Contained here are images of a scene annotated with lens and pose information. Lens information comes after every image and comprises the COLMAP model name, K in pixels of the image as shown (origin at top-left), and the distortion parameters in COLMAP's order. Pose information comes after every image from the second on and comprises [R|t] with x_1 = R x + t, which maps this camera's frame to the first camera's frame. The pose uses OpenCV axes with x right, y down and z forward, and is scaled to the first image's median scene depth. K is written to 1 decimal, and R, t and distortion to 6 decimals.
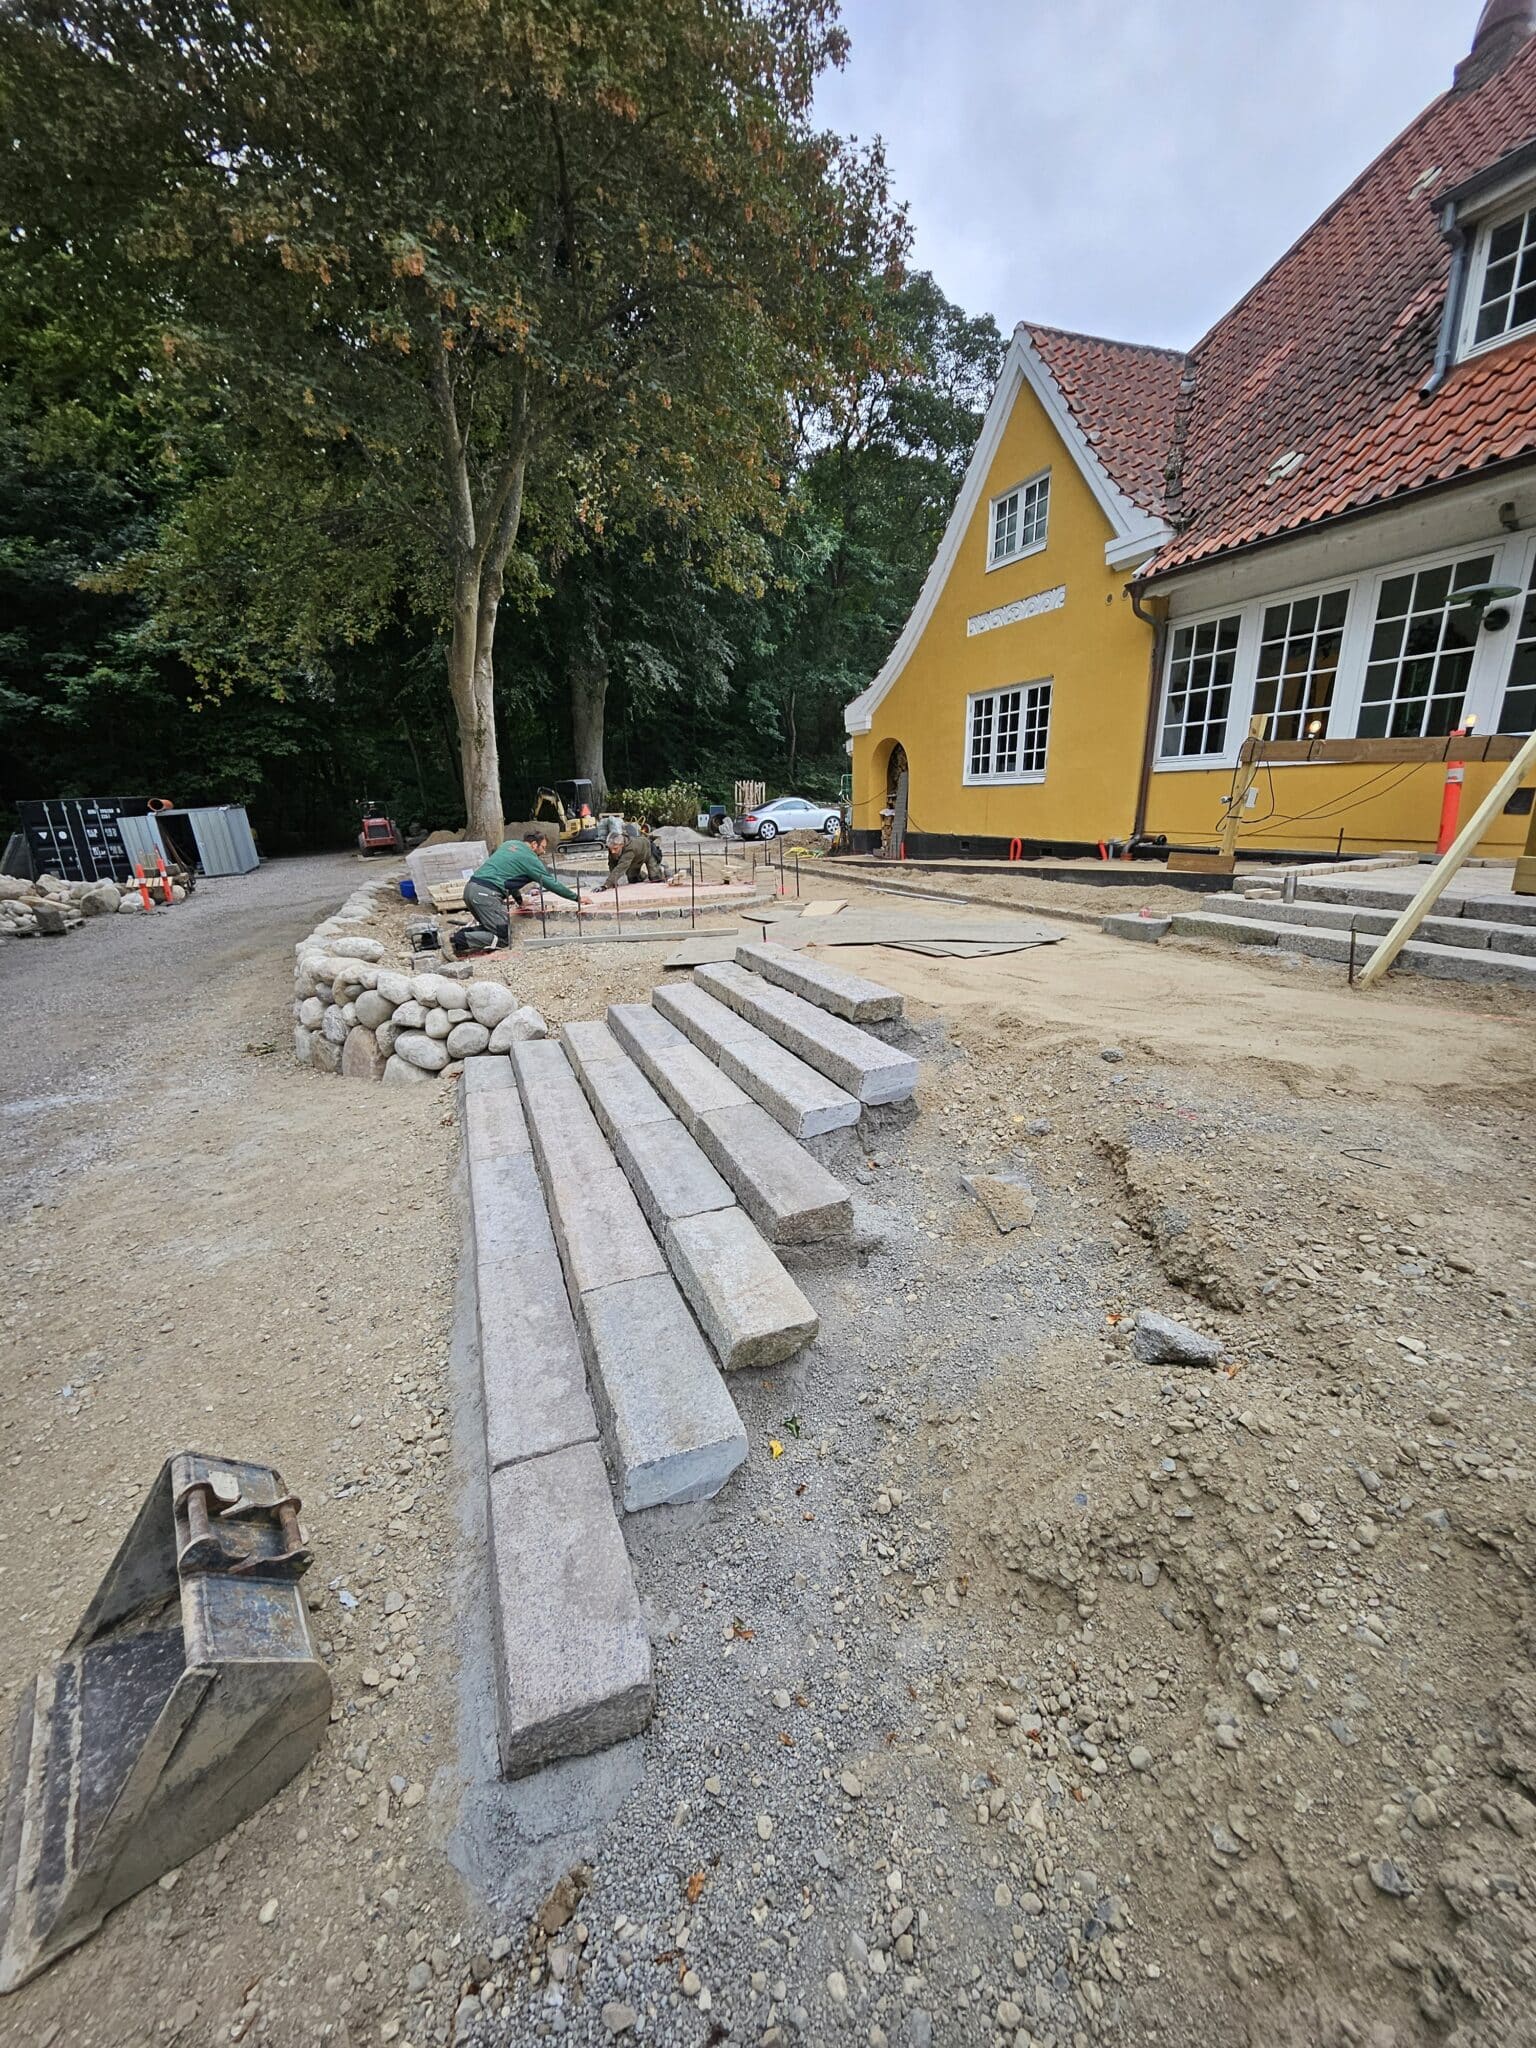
lens RADIAL K [[803.8, 0, 773.4], [0, 803.8, 1032.0], [0, 0, 1]] dist [0.002018, -0.000189]
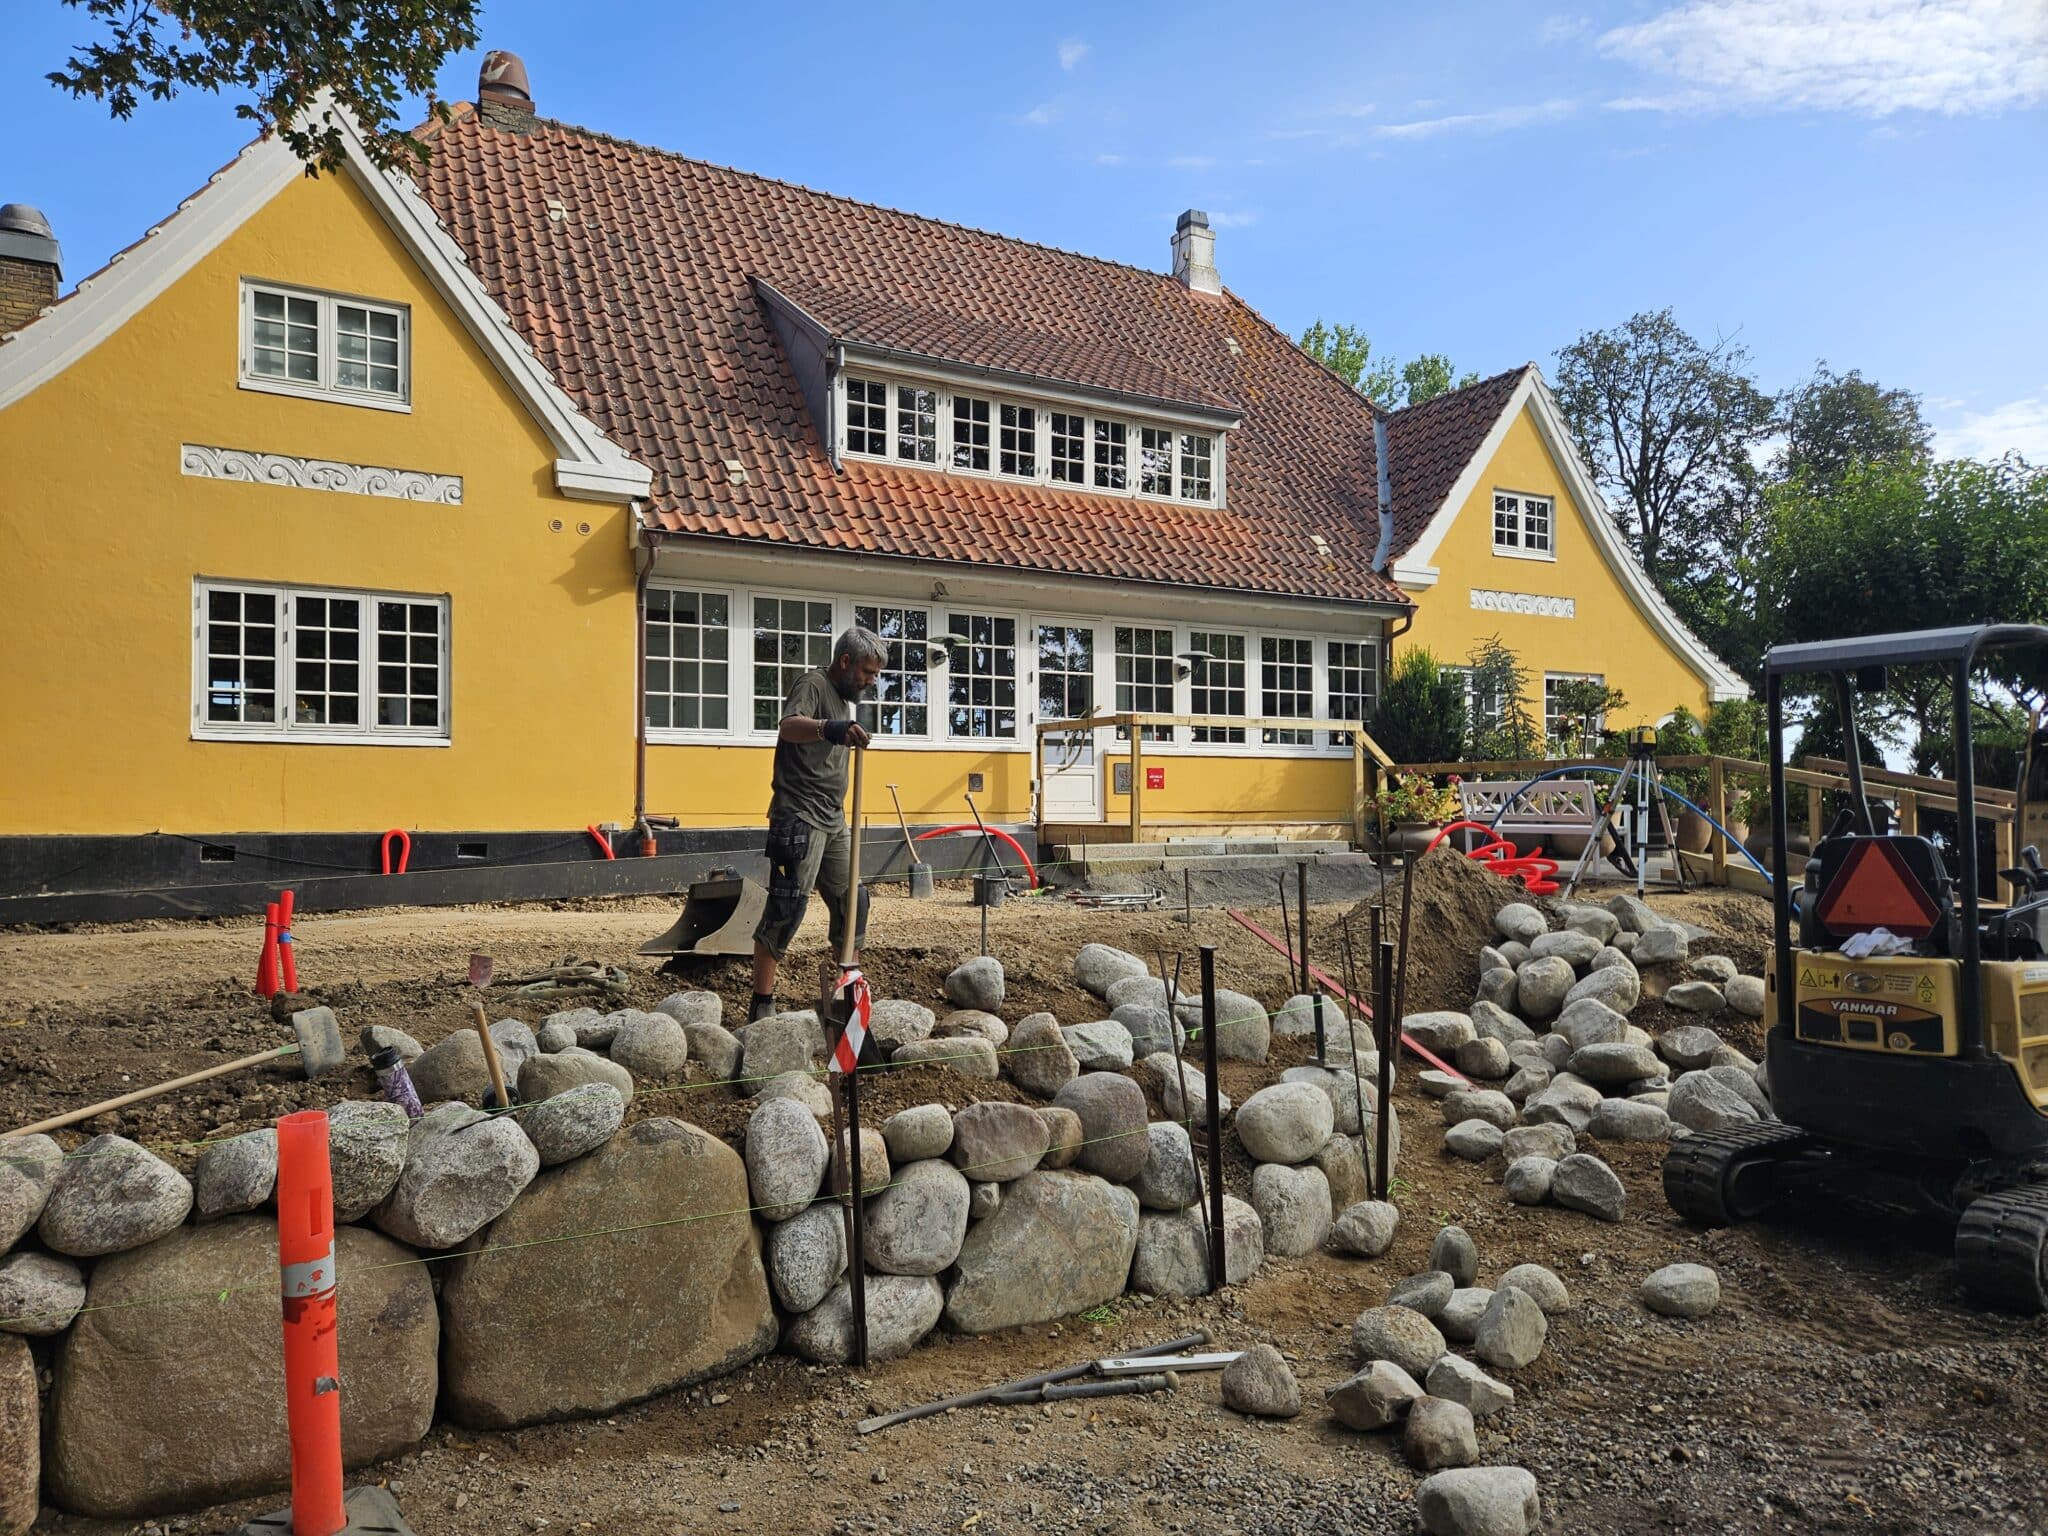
lens RADIAL K [[1361.0, 0, 1012.8], [0, 1361.0, 788.2], [0, 0, 1]] dist [0.082232, -0.075919]
pose [[-0.141556, 0.025679, 0.989597, -0.973065], [0.272229, 0.962131, 0.013975, -0.198083], [-0.951763, 0.271375, -0.143186, 0.861797]]
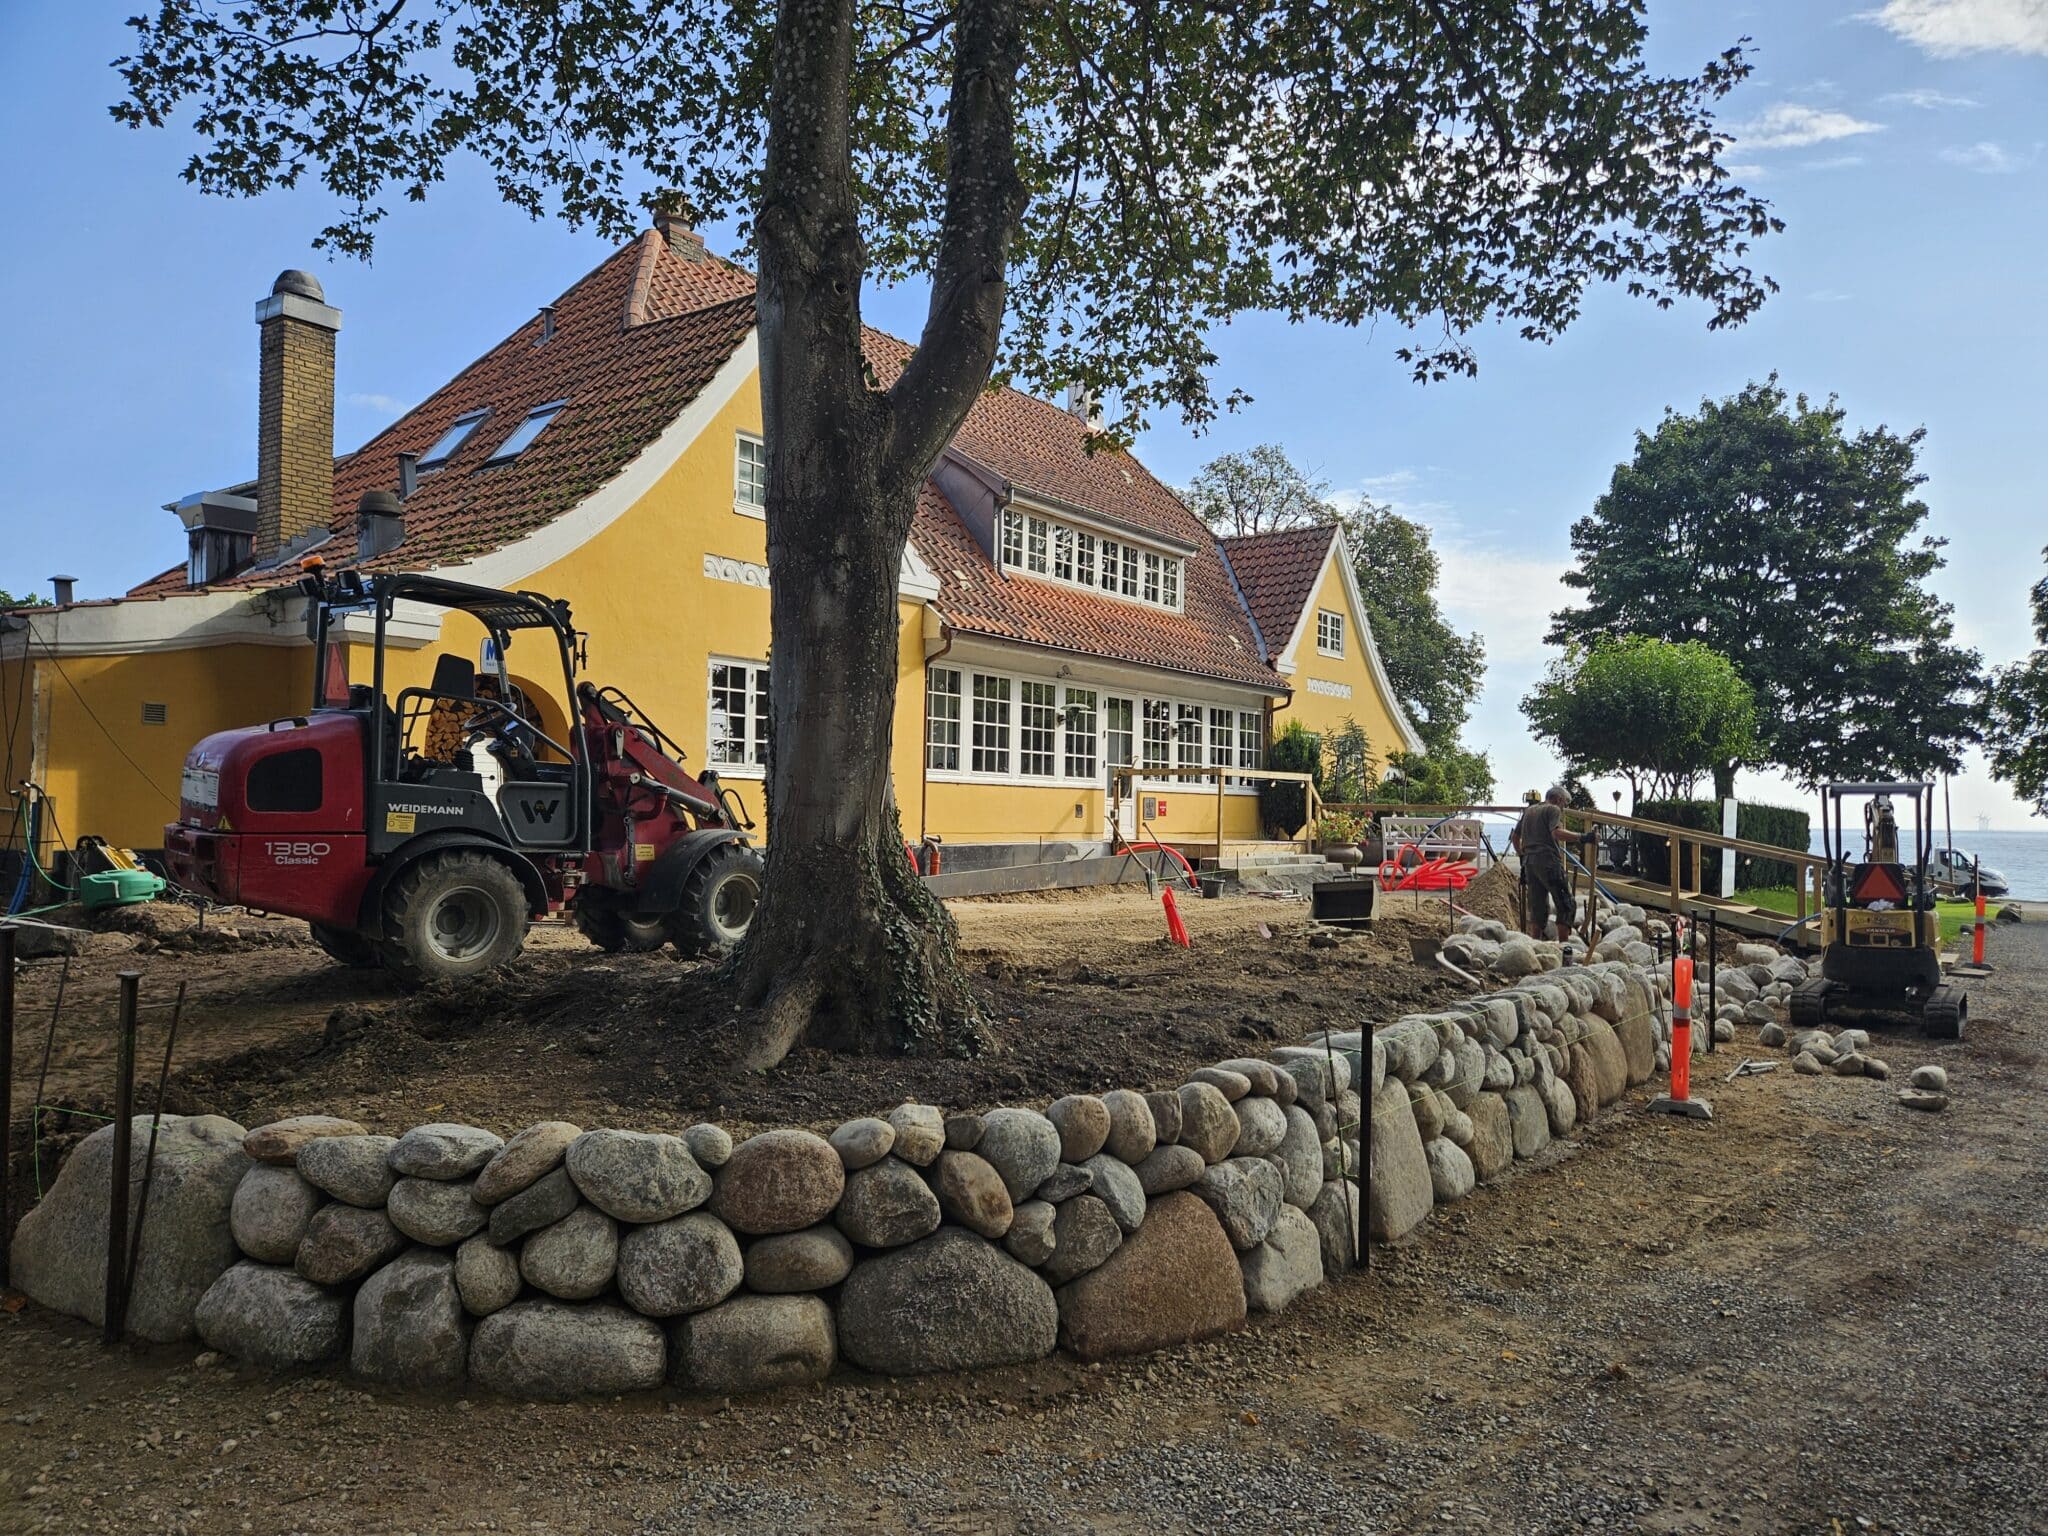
lens RADIAL K [[1361.0, 0, 1012.8], [0, 1361.0, 788.2], [0, 0, 1]] dist [0.082232, -0.075919]
pose [[-0.513062, 0.020399, 0.858109, -1.216094], [0.223669, 0.968357, 0.110711, -0.497831], [-0.828697, 0.248734, -0.501390, 1.857637]]
